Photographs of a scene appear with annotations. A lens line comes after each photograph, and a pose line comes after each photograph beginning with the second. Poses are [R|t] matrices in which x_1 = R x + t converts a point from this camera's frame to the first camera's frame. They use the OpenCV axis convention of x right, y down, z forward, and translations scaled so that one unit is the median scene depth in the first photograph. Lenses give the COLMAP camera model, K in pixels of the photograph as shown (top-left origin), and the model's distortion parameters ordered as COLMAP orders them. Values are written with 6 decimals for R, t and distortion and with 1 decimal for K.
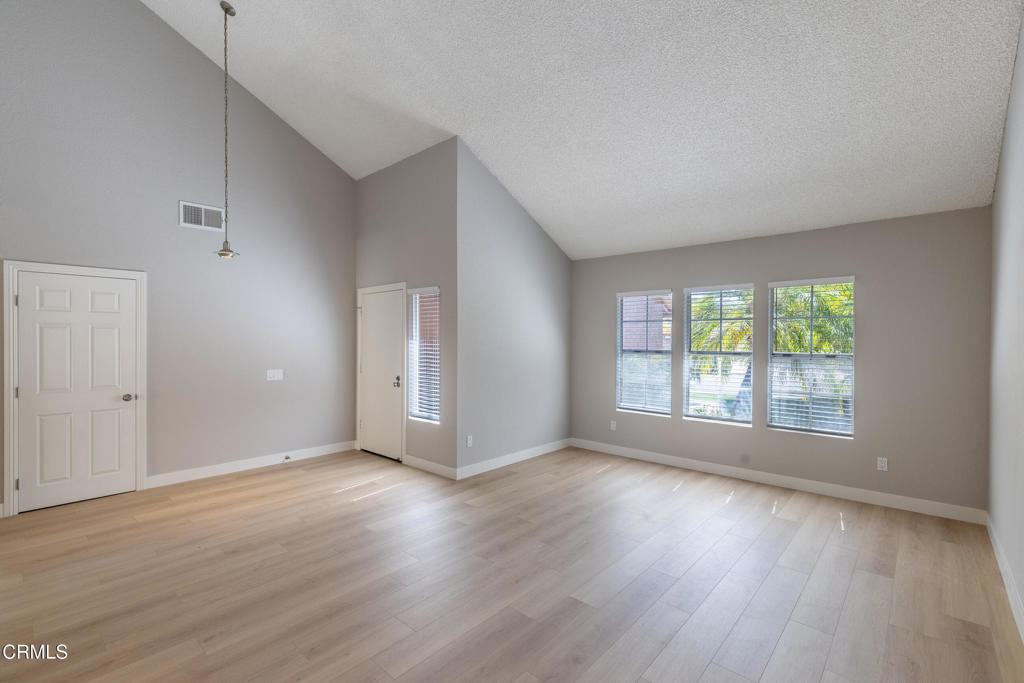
lens RADIAL K [[466.6, 0, 514.5], [0, 466.6, 341.2], [0, 0, 1]] dist [0.021006, 0.000738]
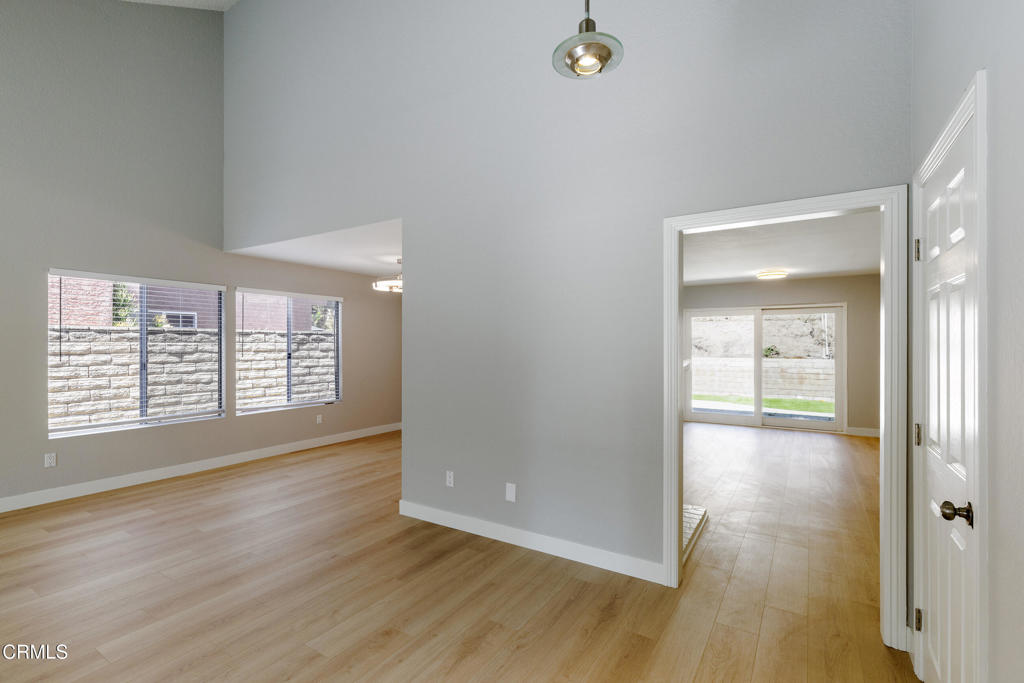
lens RADIAL K [[466.6, 0, 508.7], [0, 466.6, 345.1], [0, 0, 1]] dist [0.021006, 0.000738]
pose [[-0.985971, -0.013329, -0.166382, -0.509875], [-0.013986, 0.999898, 0.002776, 0.018503], [0.166328, 0.005064, -0.986058, 1.338358]]
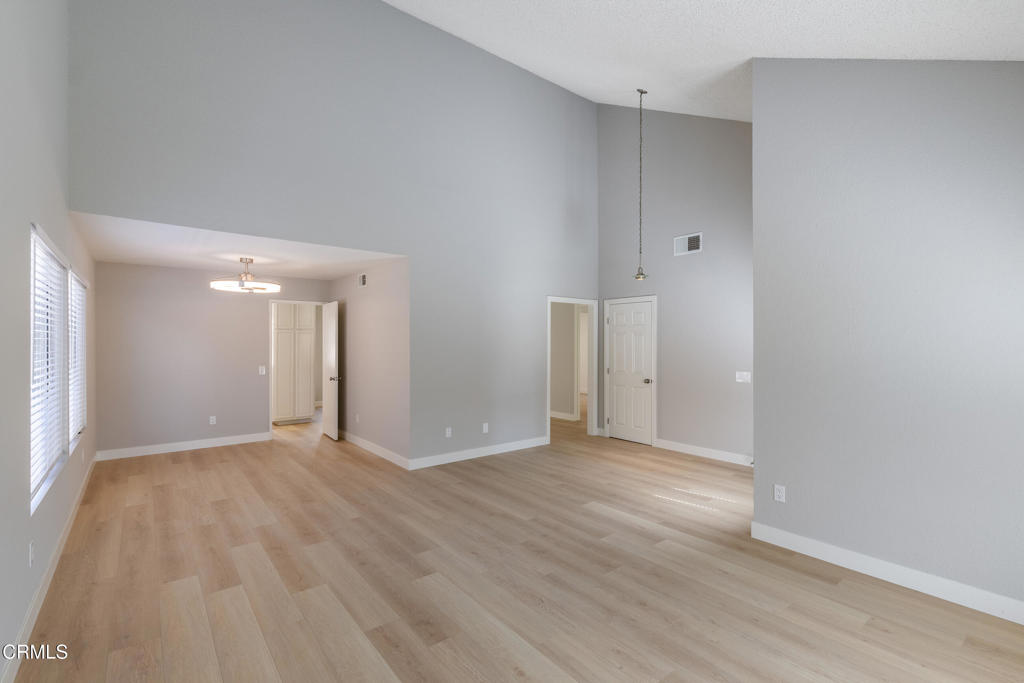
lens RADIAL K [[466.6, 0, 503.1], [0, 466.6, 340.0], [0, 0, 1]] dist [0.021006, 0.000738]
pose [[-0.186125, -0.009053, -0.982484, 0.766648], [-0.008269, 0.999937, -0.007647, 0.005304], [0.982491, 0.006701, -0.186188, 0.885023]]
